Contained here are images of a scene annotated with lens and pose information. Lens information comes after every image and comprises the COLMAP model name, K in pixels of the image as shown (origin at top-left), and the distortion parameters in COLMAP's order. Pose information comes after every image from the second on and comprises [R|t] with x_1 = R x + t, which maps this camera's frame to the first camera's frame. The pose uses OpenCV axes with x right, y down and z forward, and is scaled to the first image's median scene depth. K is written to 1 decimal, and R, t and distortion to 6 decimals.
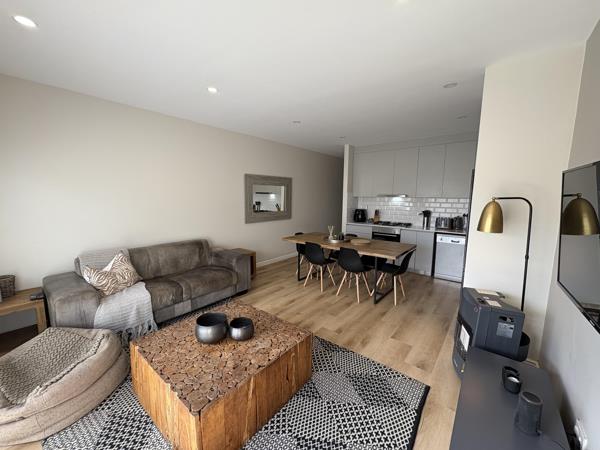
lens RADIAL K [[238.8, 0, 300.0], [0, 238.8, 225.0], [0, 0, 1]] dist [0.000922, 0.000024]
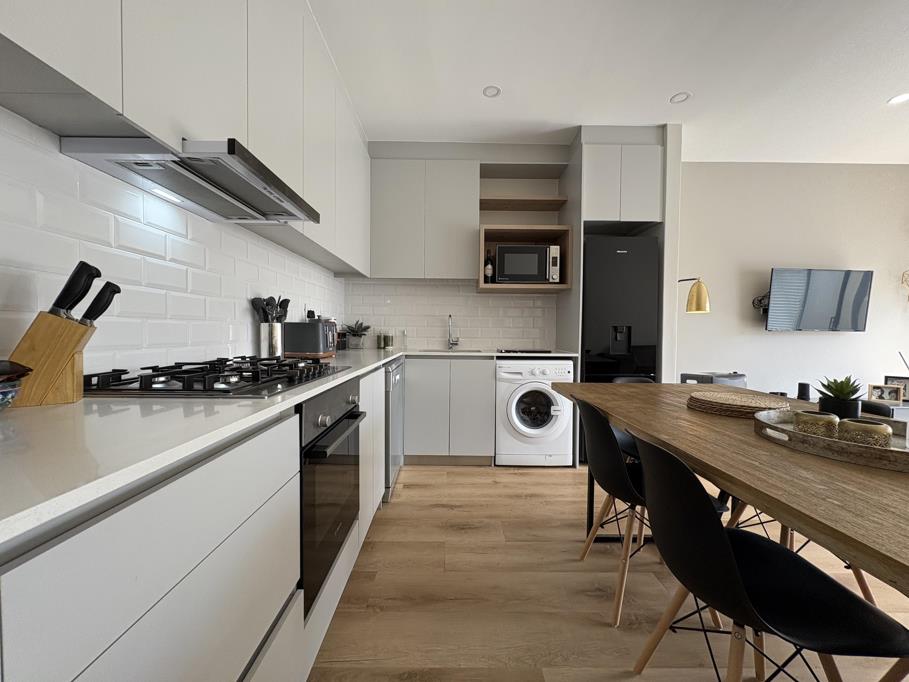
lens RADIAL K [[361.8, 0, 454.5], [0, 361.8, 341.0], [0, 0, 1]] dist [0.000922, 0.000024]
pose [[-0.648134, -0.034953, 0.760723, 0.121055], [0.078341, 0.990586, 0.112261, -0.040492], [-0.757486, 0.132356, -0.639294, 1.079487]]
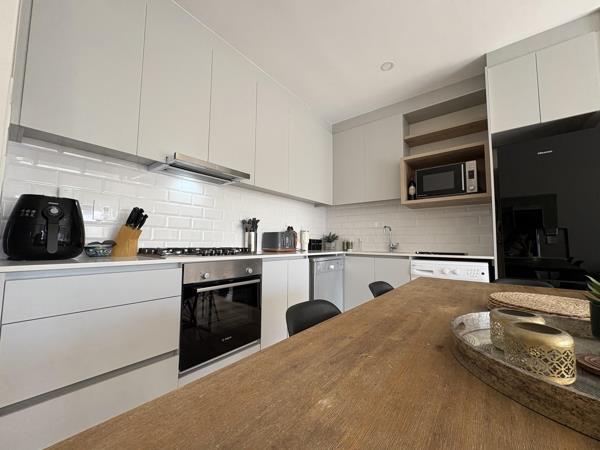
lens RADIAL K [[238.8, 0, 300.0], [0, 238.8, 225.0], [0, 0, 1]] dist [0.000922, 0.000024]
pose [[-0.027861, 0.066907, 0.997370, 0.042740], [0.112715, 0.991604, -0.063371, -0.005070], [-0.993237, 0.110653, -0.035169, 0.901353]]
